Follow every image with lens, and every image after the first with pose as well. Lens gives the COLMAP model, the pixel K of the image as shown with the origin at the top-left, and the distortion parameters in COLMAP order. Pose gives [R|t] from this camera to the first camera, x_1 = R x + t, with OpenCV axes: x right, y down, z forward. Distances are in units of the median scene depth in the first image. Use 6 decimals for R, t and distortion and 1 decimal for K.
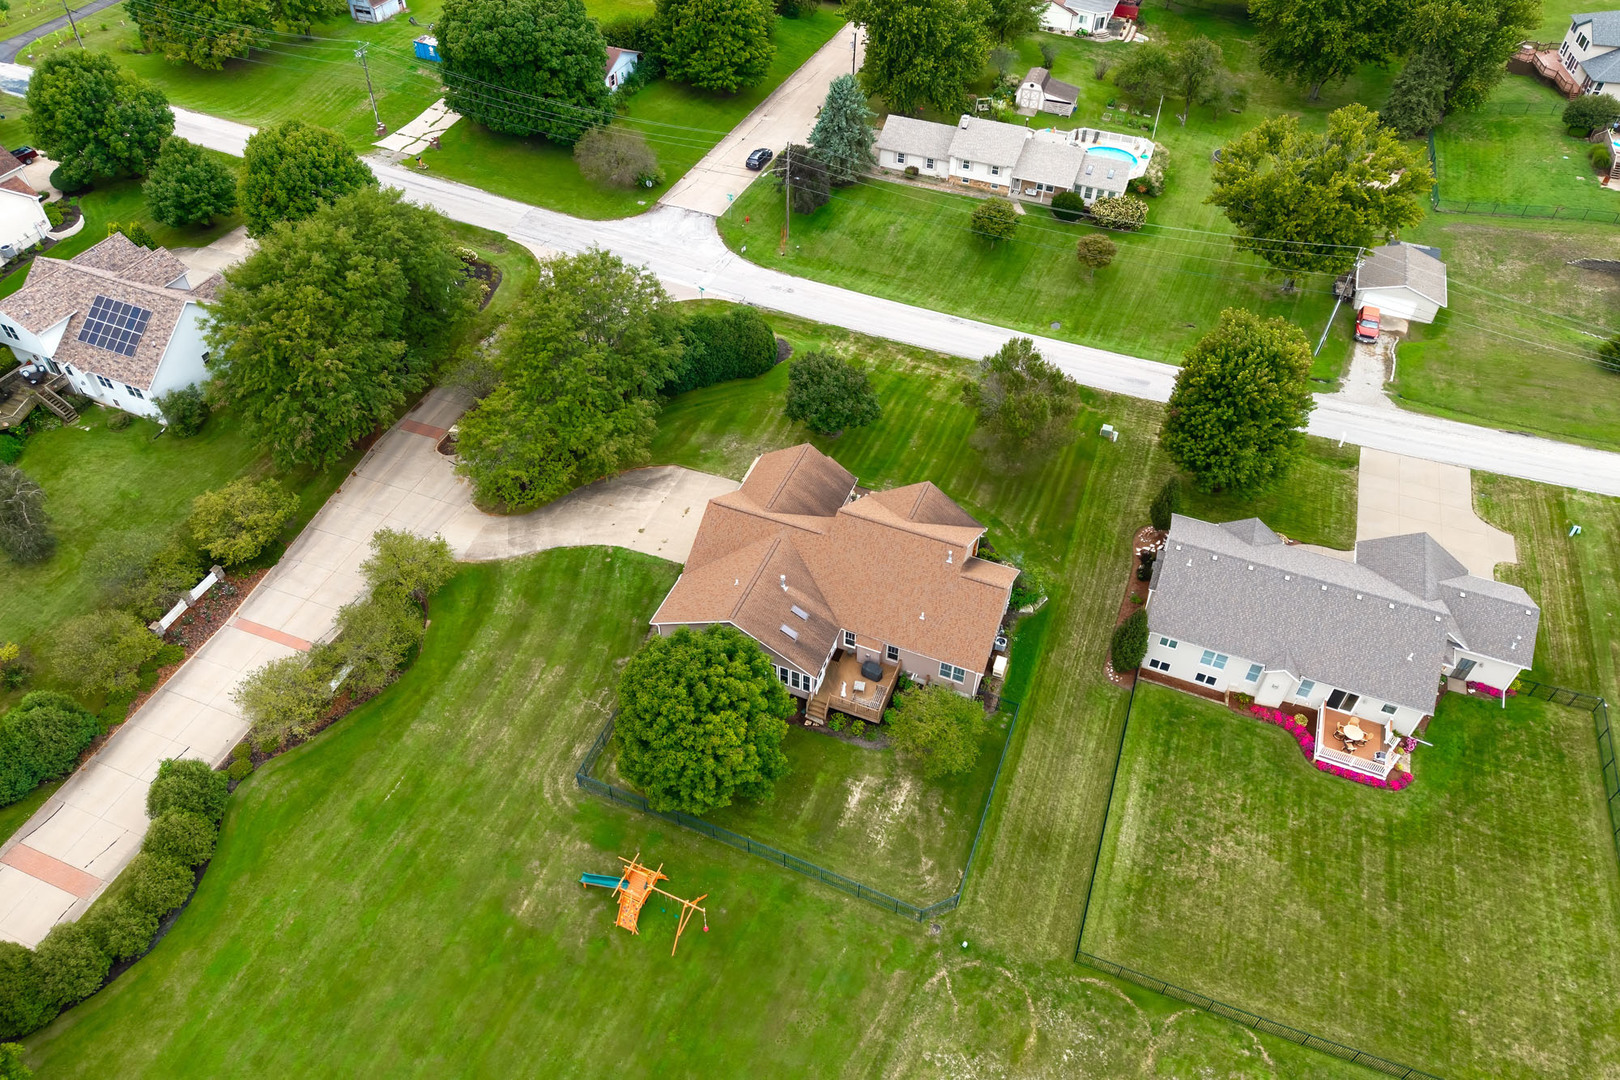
lens RADIAL K [[1069.0, 0, 810.0], [0, 1069.0, 540.0], [0, 0, 1]] dist [0.003483, 0.001954]
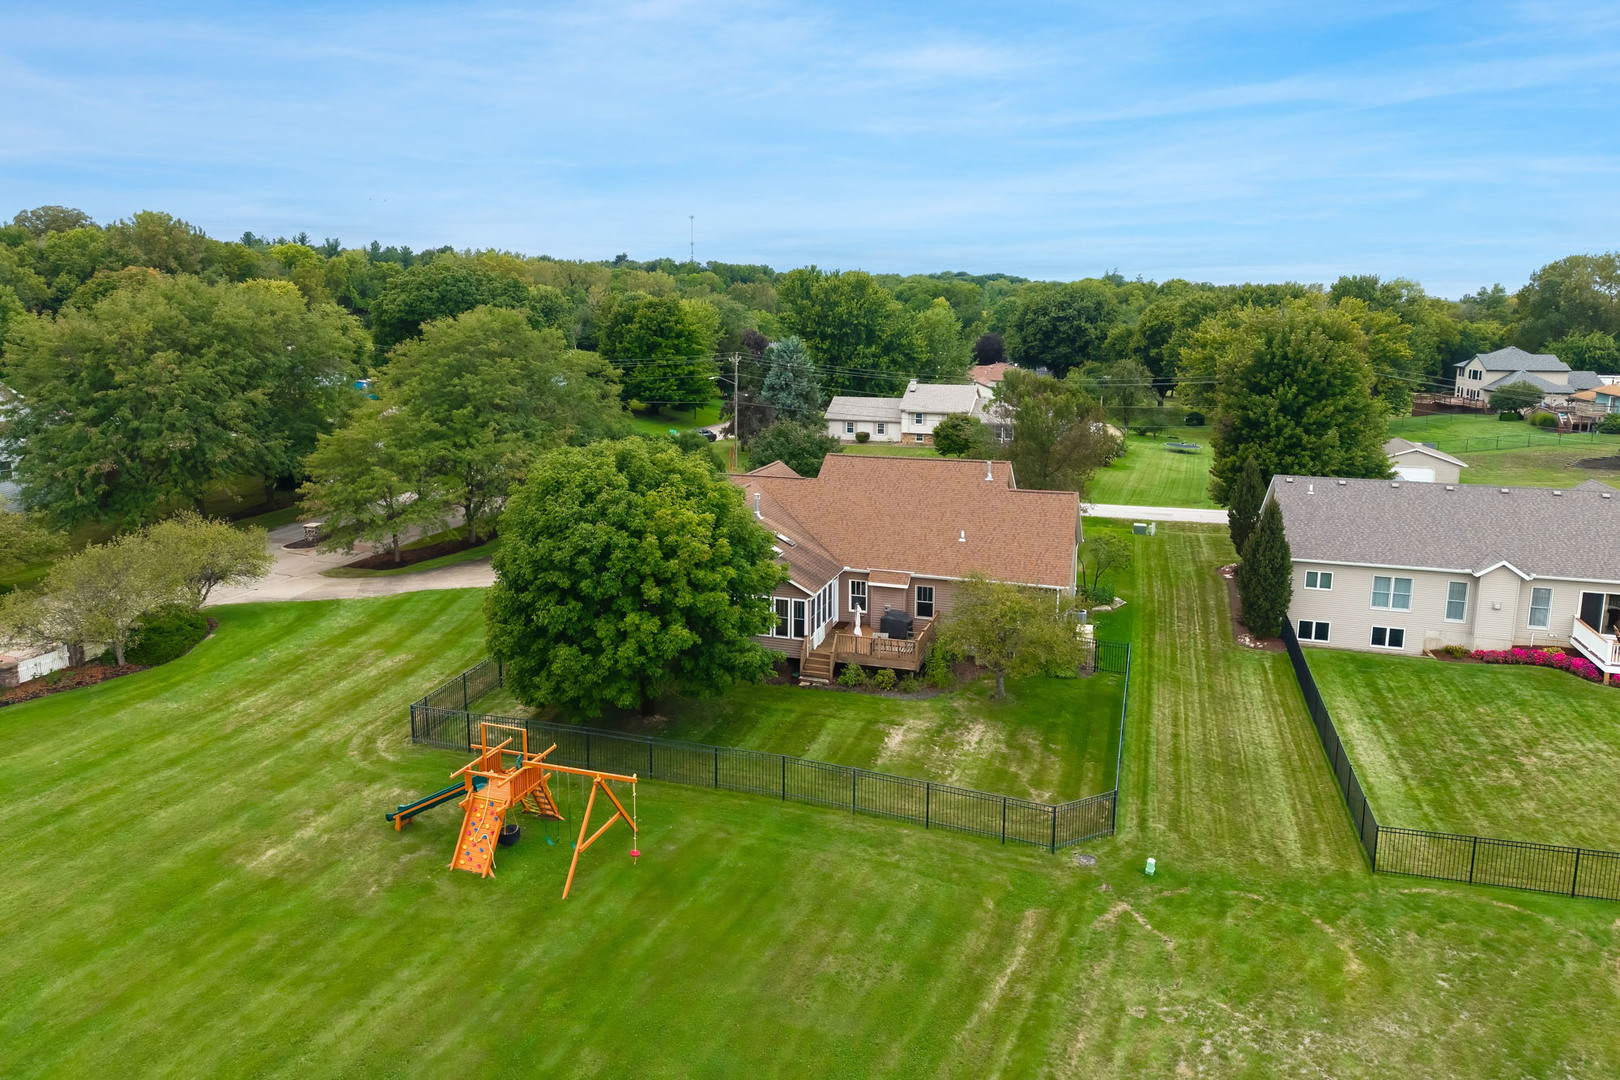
lens RADIAL K [[1097.1, 0, 810.0], [0, 1097.1, 540.0], [0, 0, 1]] dist [0.000883, -0.000999]
pose [[0.996471, -0.052934, 0.065139, -0.034377], [0.079105, 0.851751, -0.517941, 0.419990], [-0.028066, 0.521266, 0.852933, 0.403558]]
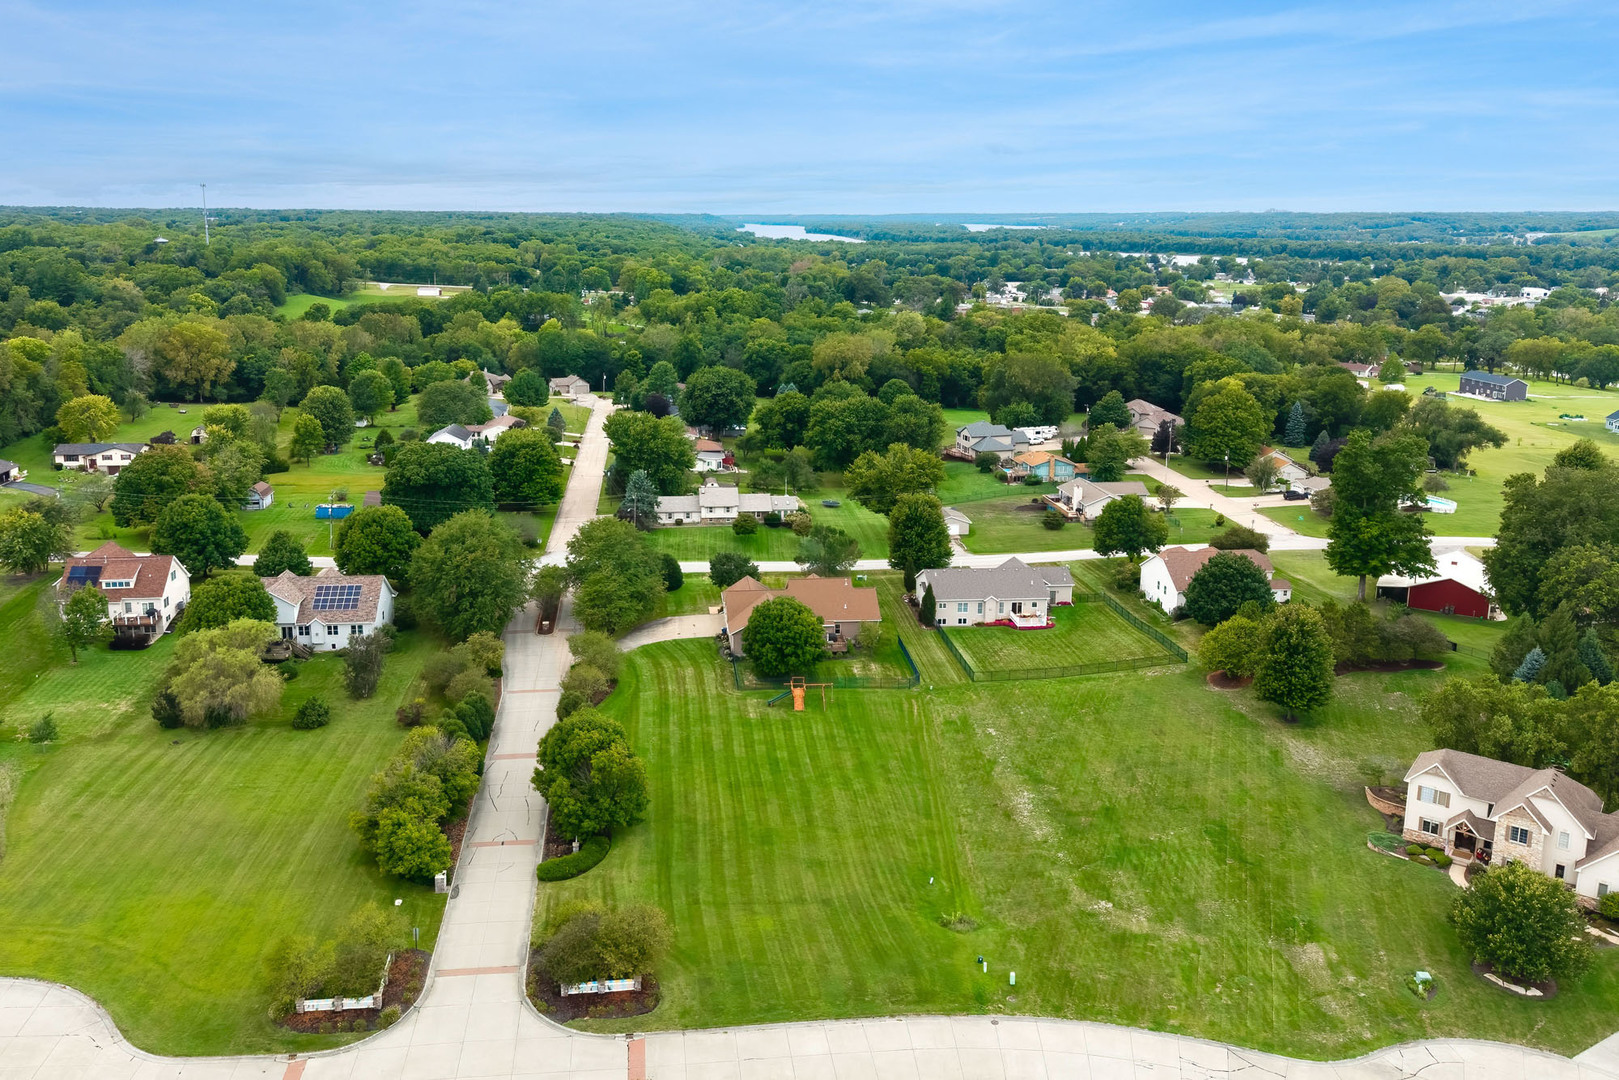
lens RADIAL K [[1096.4, 0, 809.5], [0, 1096.4, 540.0], [0, 0, 1]] dist [0.000883, -0.000999]
pose [[0.882161, -0.146132, 0.447702, -0.911803], [0.341918, 0.852463, -0.395474, 0.792438], [-0.323858, 0.501949, 0.801974, -0.801424]]
